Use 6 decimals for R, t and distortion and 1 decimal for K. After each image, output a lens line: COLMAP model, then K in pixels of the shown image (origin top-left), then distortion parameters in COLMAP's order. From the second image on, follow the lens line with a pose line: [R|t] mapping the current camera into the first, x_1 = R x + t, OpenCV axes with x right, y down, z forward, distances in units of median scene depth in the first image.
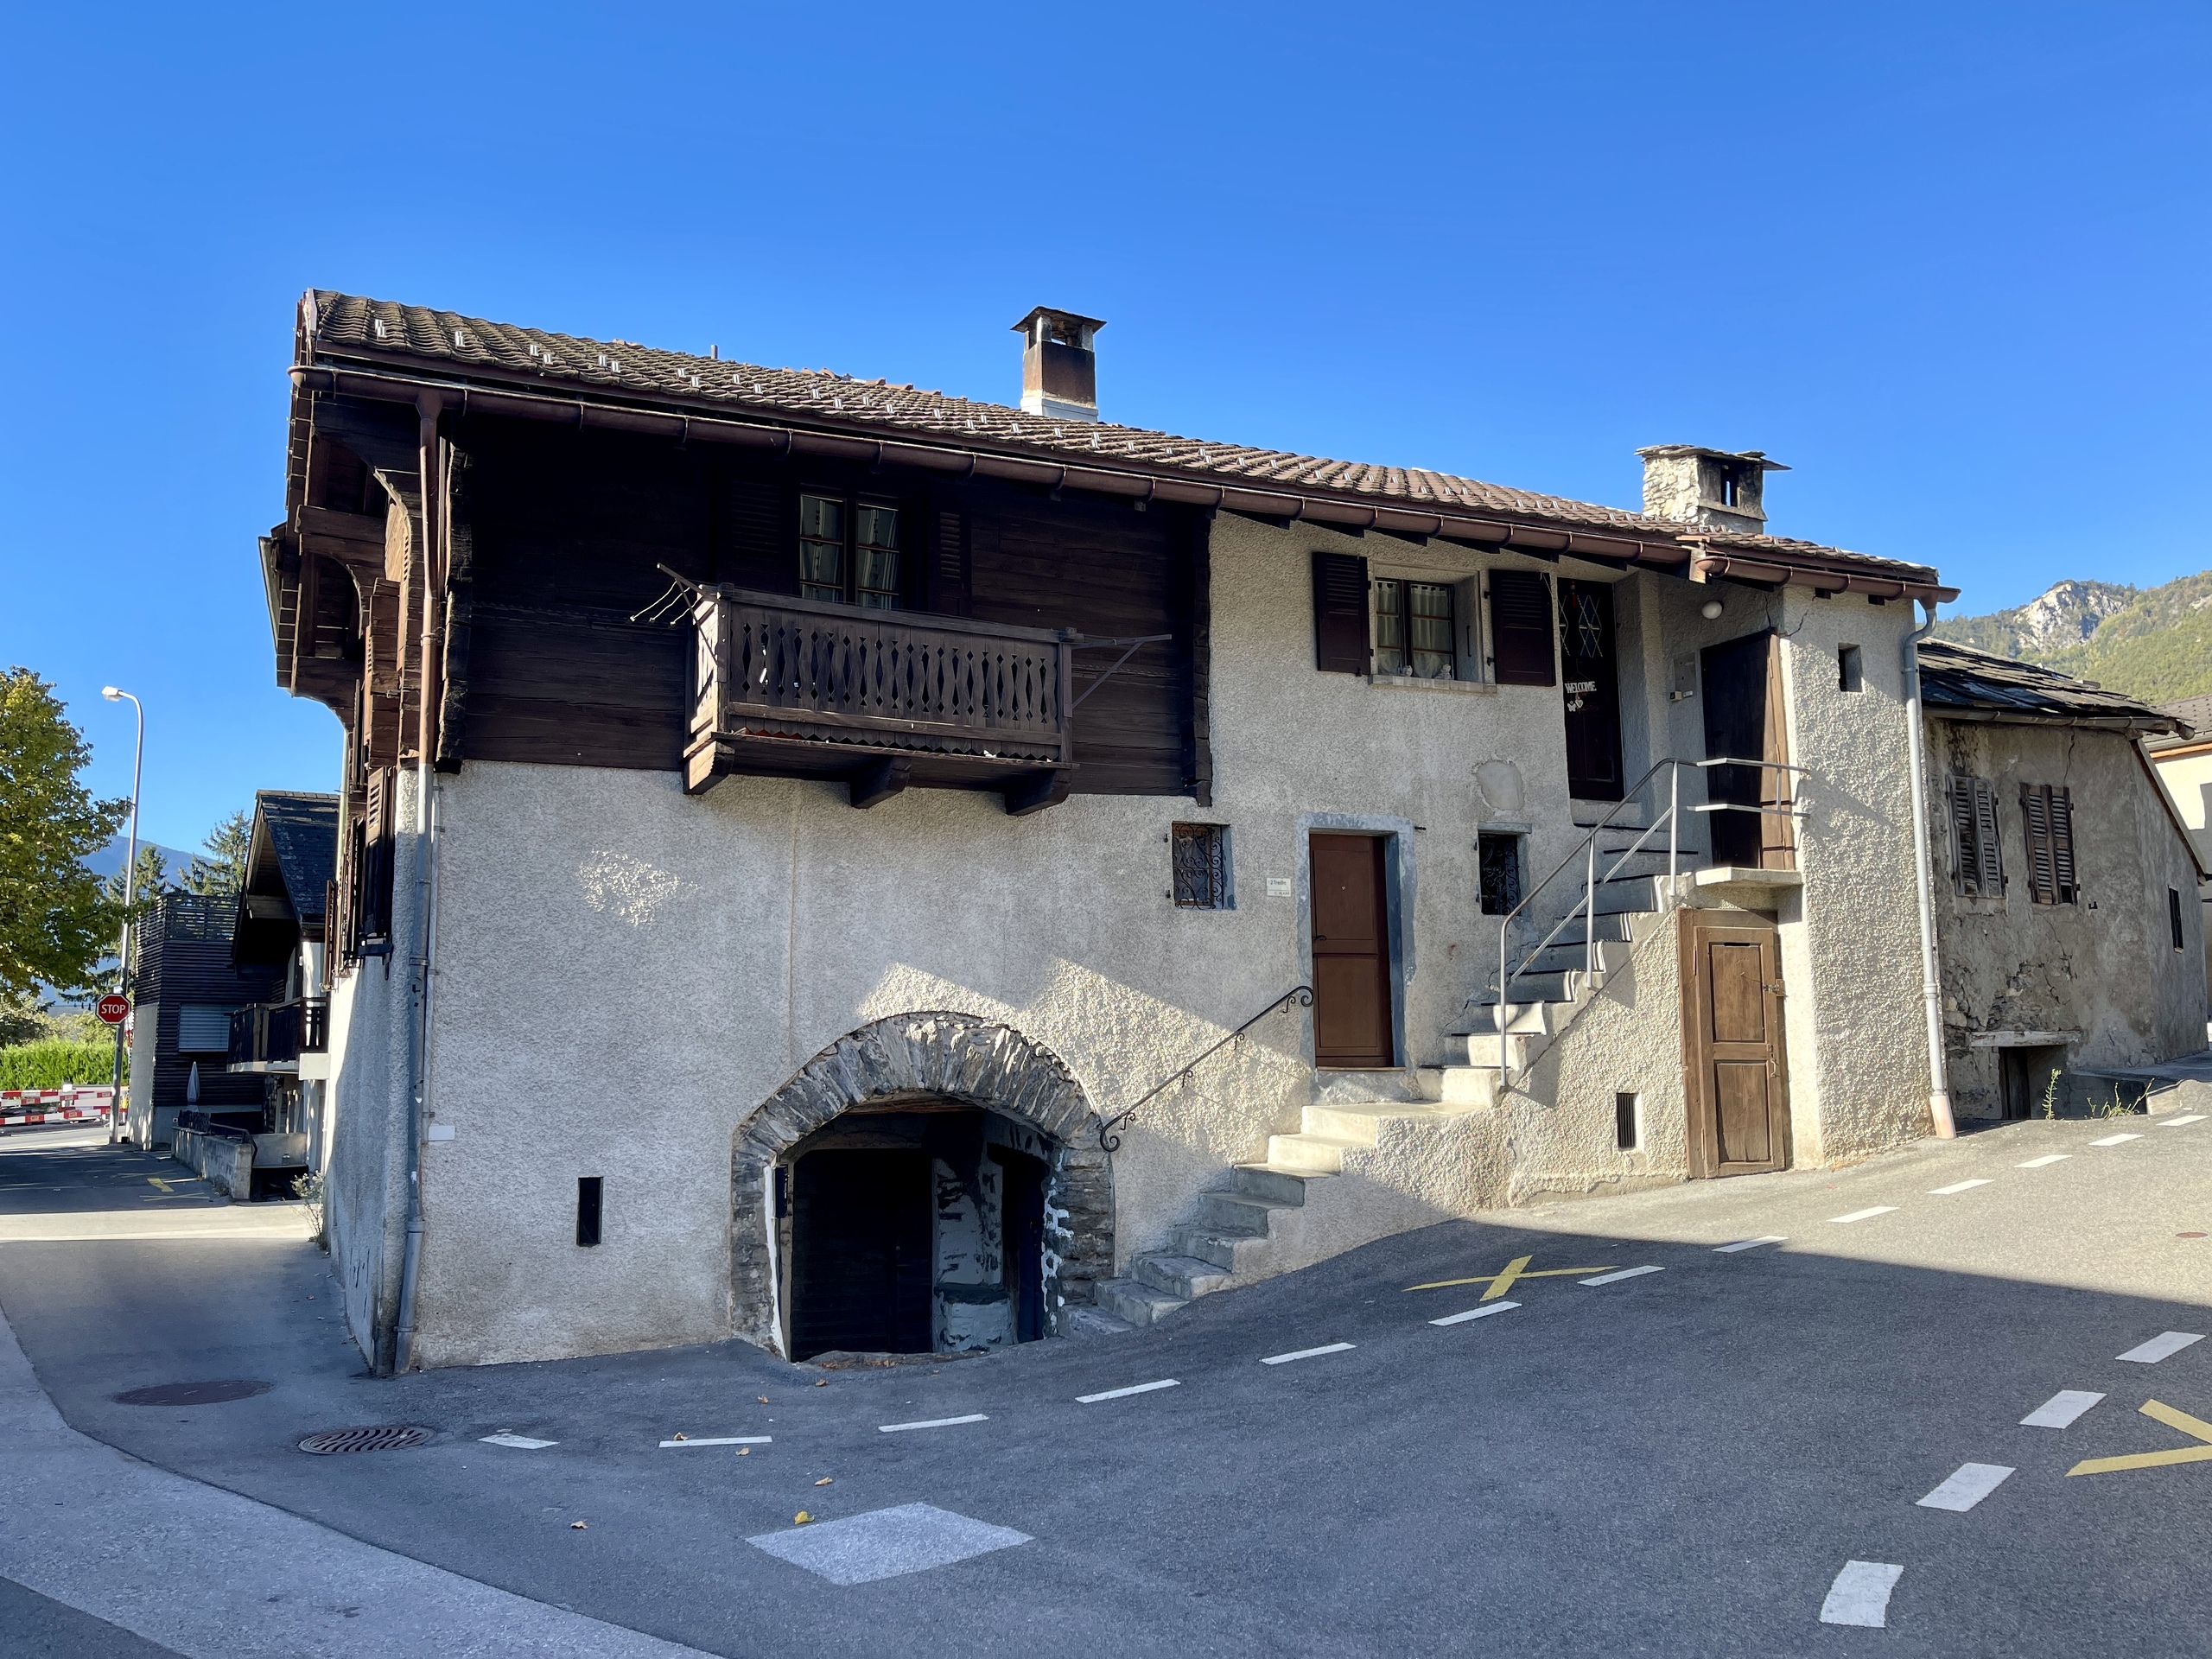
lens RADIAL K [[1684.0, 0, 1110.8], [0, 1684.0, 834.4], [0, 0, 1]] dist [0.102129, -0.247310]
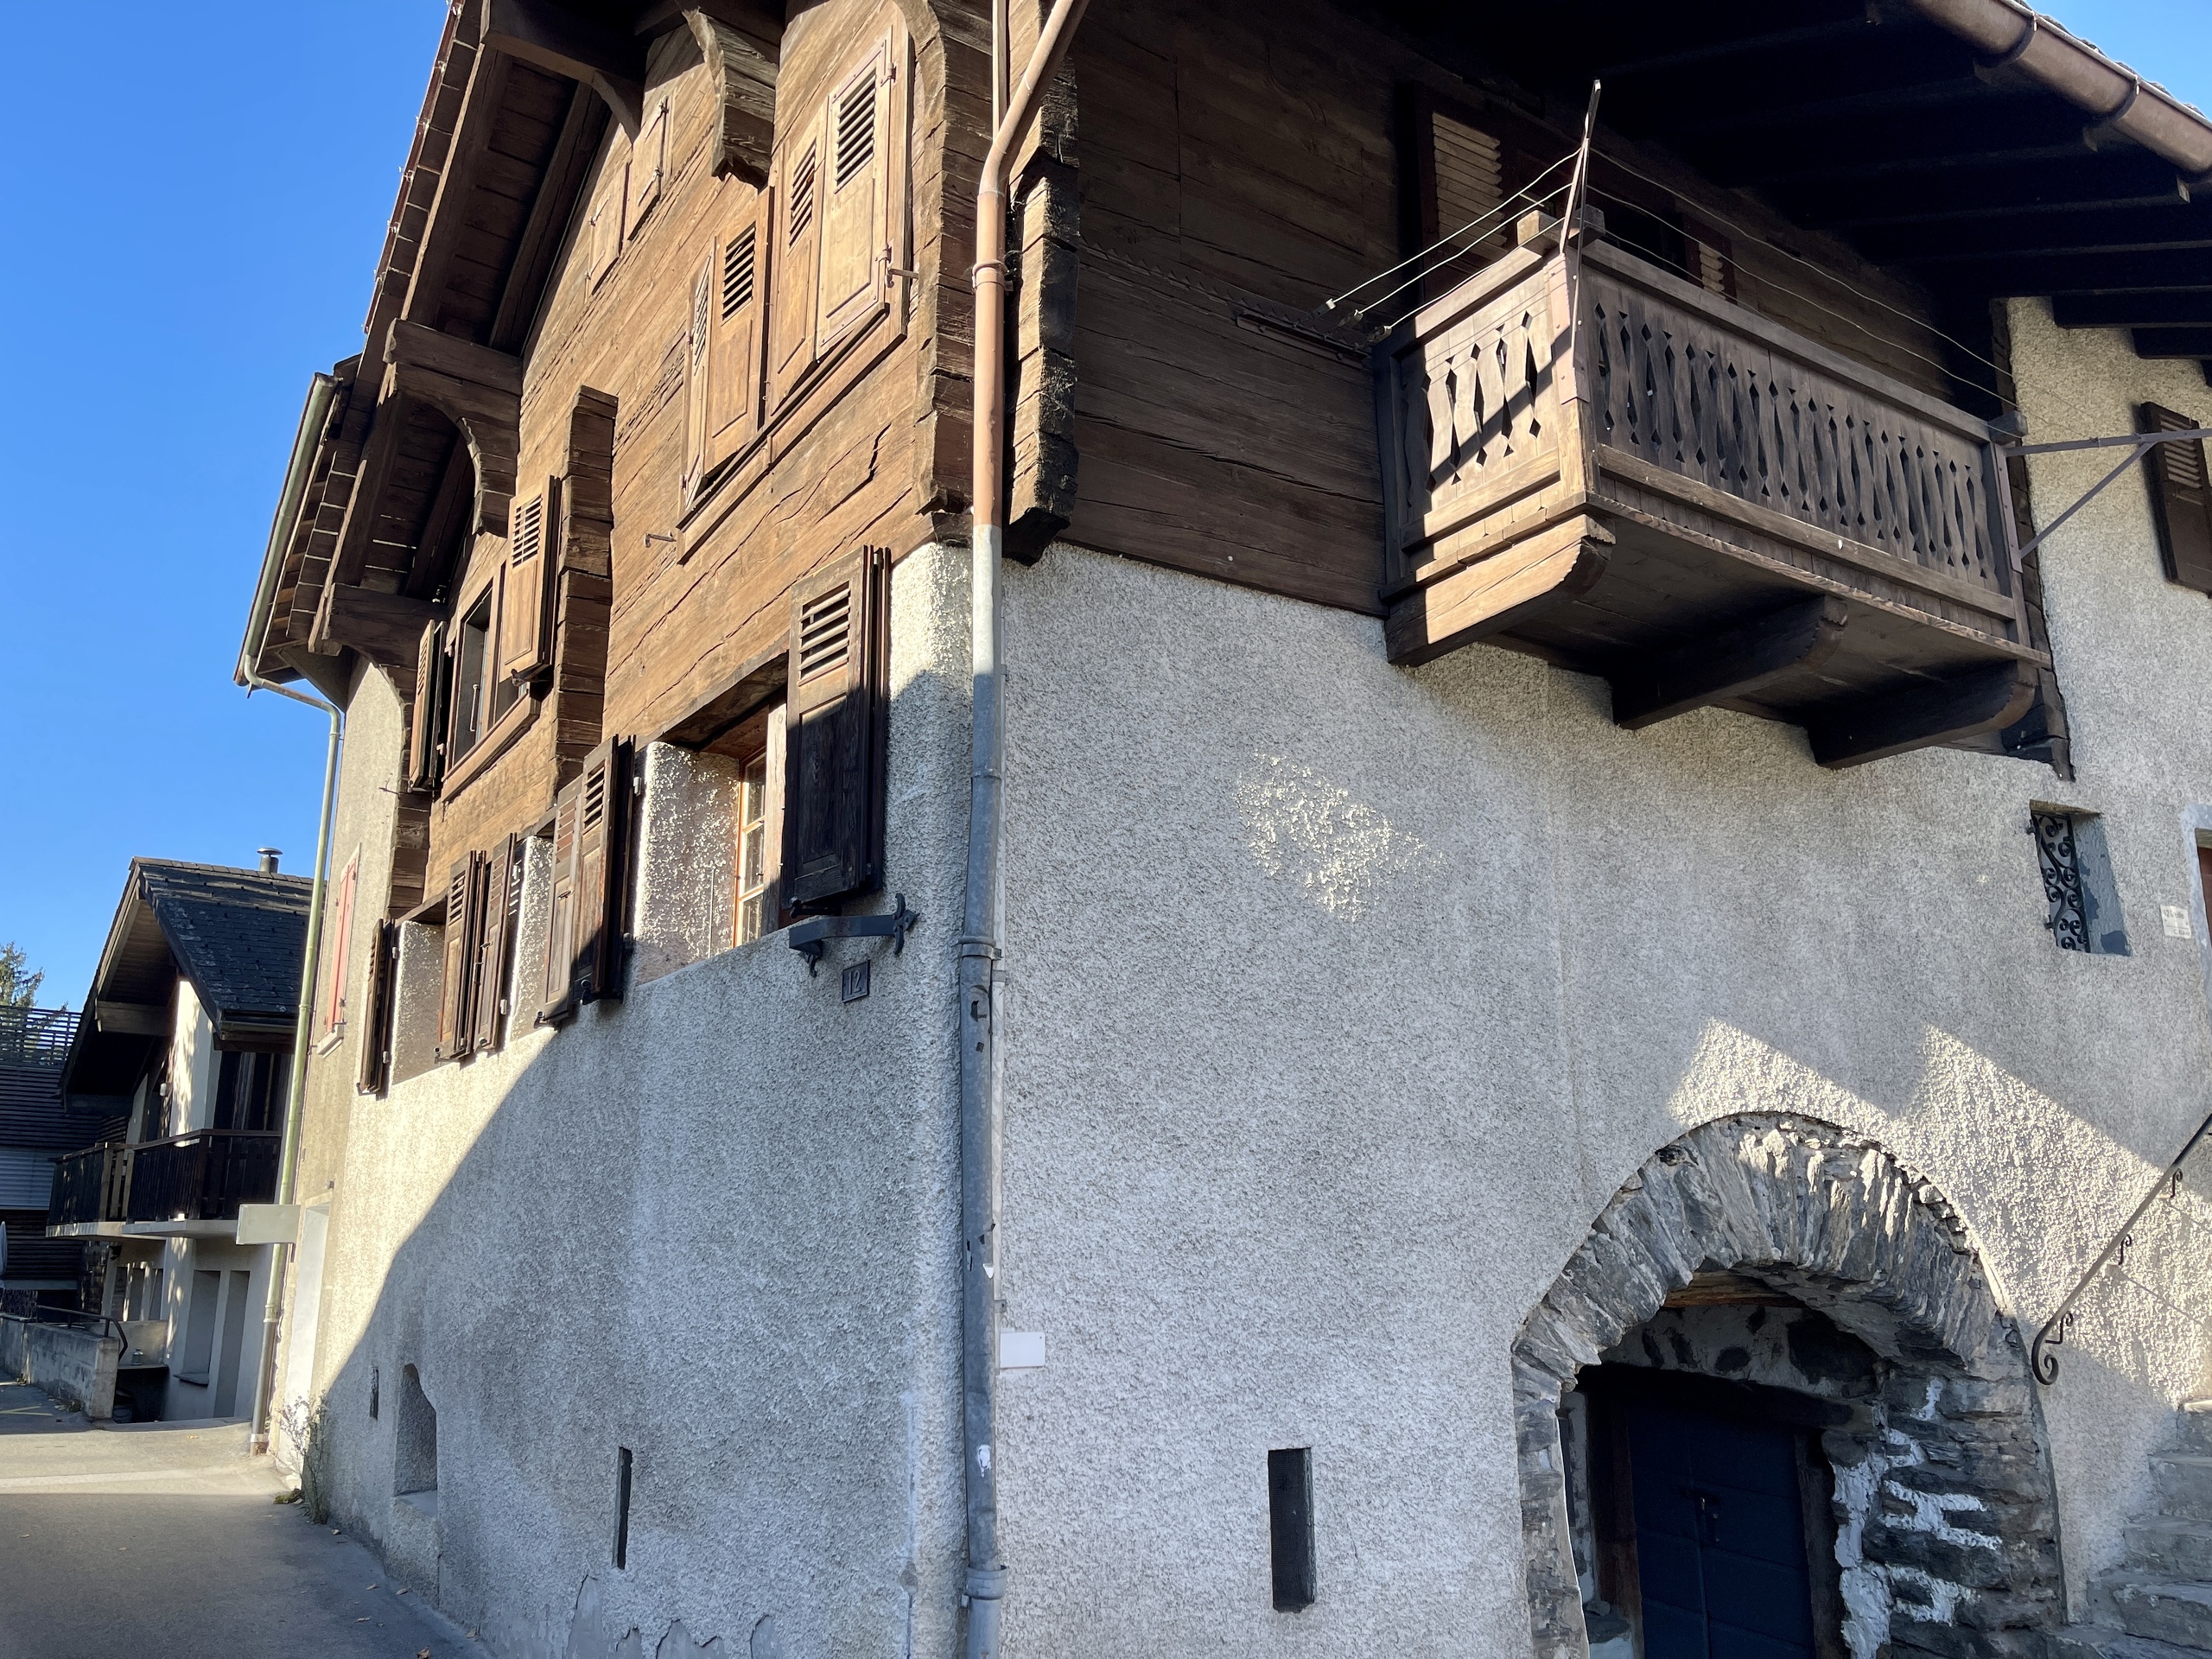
lens RADIAL K [[1666.2, 0, 1099.5], [0, 1666.2, 848.4], [0, 0, 1]] dist [0.076841, -0.109706]
pose [[0.993892, 0.033721, 0.105083, -0.371184], [-0.023519, 0.995021, -0.096856, 0.078581], [-0.107826, 0.093793, 0.989736, 0.494879]]
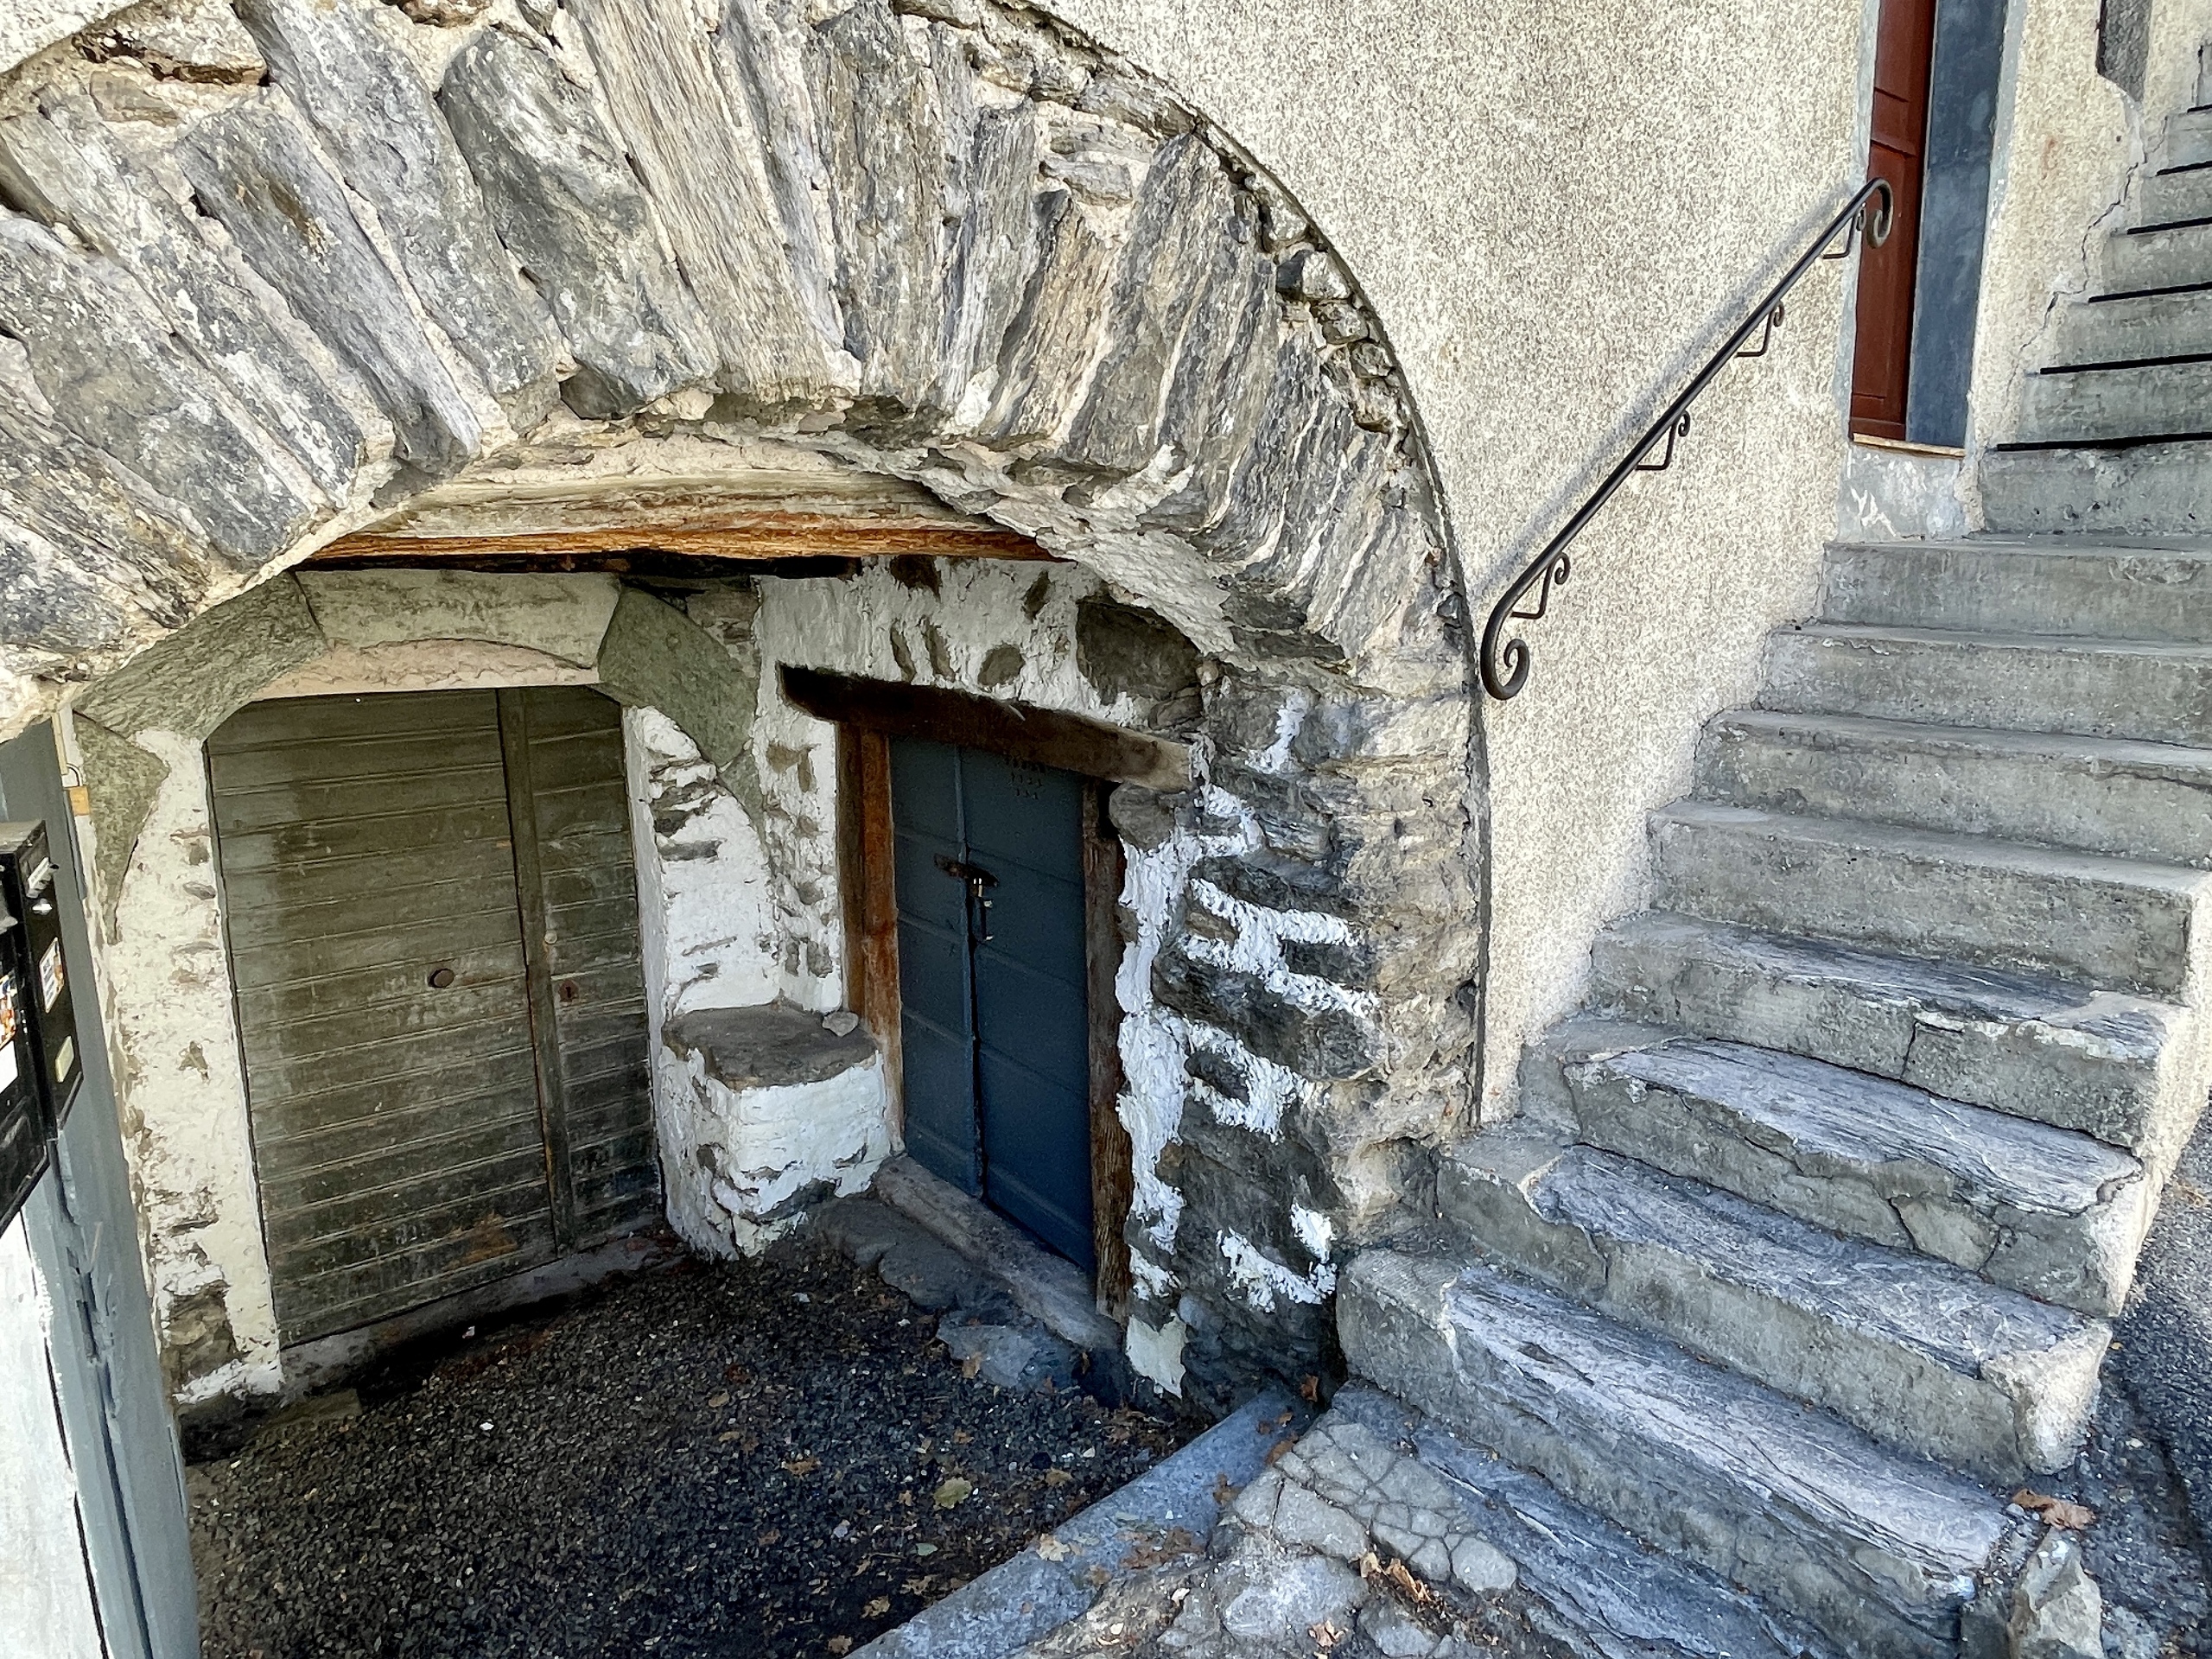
lens RADIAL K [[1385.3, 0, 1107.1], [0, 1385.3, 807.8], [0, 0, 1]] dist [0.022491, -0.038536]
pose [[0.941641, -0.059078, 0.331395, -0.135098], [-0.040790, 0.957199, 0.286543, 0.147378], [-0.334139, -0.283338, 0.898927, 0.838744]]
